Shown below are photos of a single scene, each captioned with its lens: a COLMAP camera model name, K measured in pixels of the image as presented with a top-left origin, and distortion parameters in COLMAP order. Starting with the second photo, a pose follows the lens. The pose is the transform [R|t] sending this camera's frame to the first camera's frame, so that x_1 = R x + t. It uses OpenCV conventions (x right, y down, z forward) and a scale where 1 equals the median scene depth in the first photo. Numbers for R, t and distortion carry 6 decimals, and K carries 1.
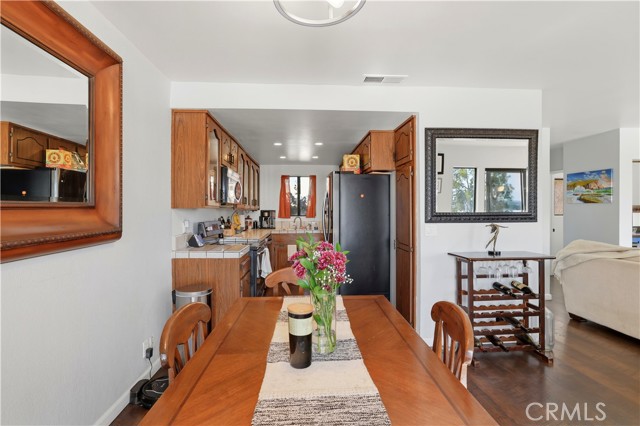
lens RADIAL K [[307.5, 0, 319.7], [0, 307.5, 211.7], [0, 0, 1]] dist [-0.001915, 0.000028]
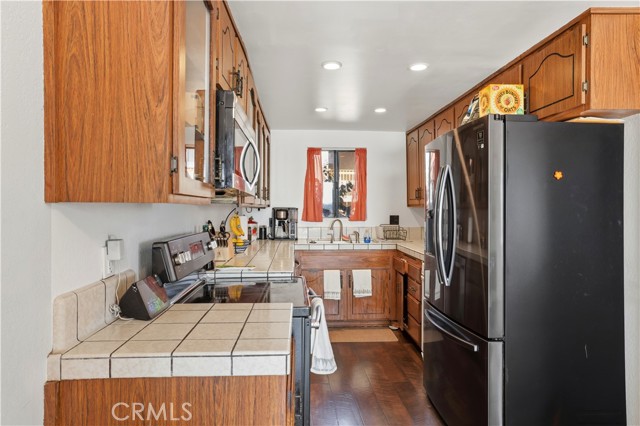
lens RADIAL K [[385.0, 0, 319.8], [0, 385.0, 211.7], [0, 0, 1]] dist [0.001792, 0.002021]
pose [[0.999955, 0.008802, -0.003508, -0.109880], [-0.008778, 0.999938, 0.006834, -0.003045], [0.003568, -0.006803, 0.999970, 0.306251]]
